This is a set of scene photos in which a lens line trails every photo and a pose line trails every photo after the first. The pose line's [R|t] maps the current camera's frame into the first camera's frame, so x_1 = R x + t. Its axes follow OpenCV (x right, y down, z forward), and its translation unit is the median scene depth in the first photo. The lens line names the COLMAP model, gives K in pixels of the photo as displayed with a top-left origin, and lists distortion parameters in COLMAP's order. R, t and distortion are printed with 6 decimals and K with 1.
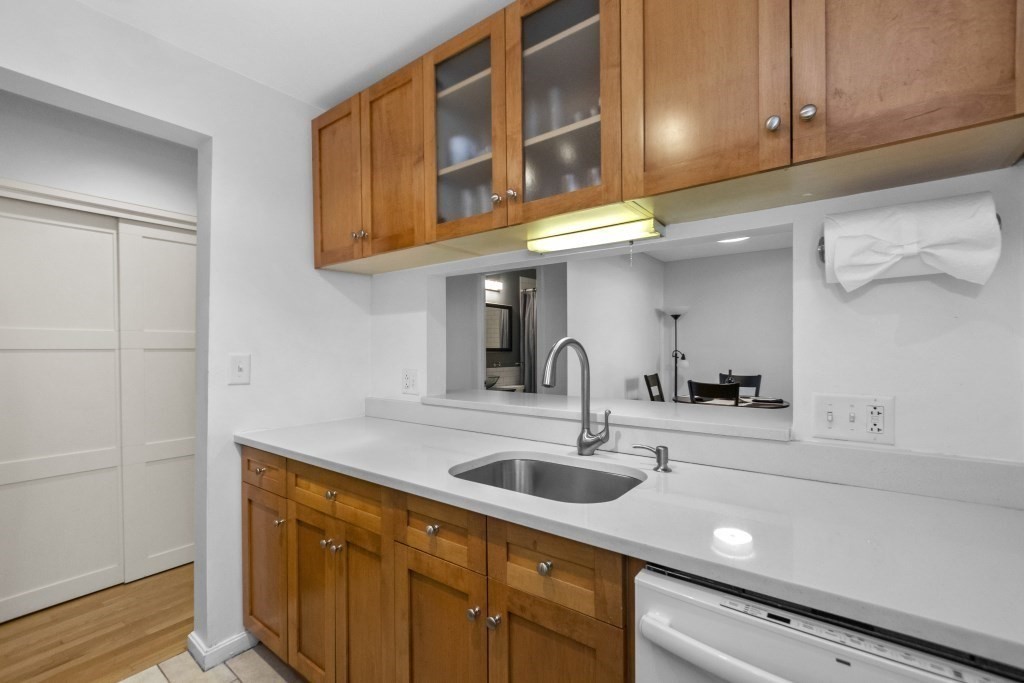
lens RADIAL K [[447.8, 0, 509.9], [0, 447.8, 343.2], [0, 0, 1]] dist [-0.004334, -0.000132]
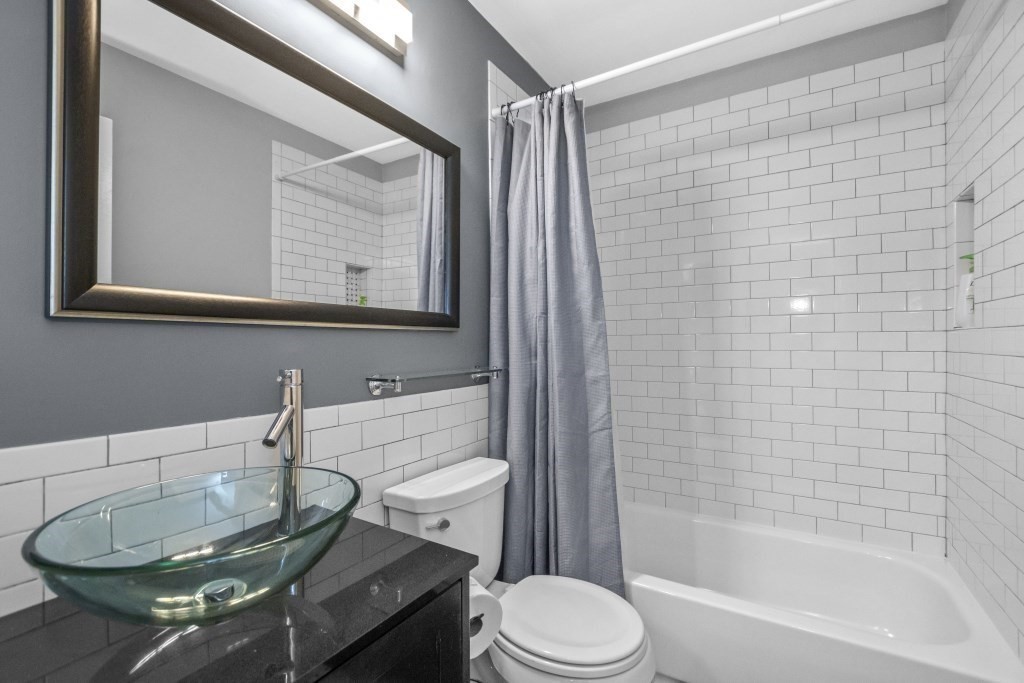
lens RADIAL K [[447.8, 0, 514.0], [0, 447.8, 341.1], [0, 0, 1]] dist [-0.004334, -0.000132]
pose [[0.995851, -0.000635, 0.090994, 0.012778], [0.000273, 0.999992, 0.003998, 0.024727], [-0.090996, -0.003956, 0.995843, 0.753517]]
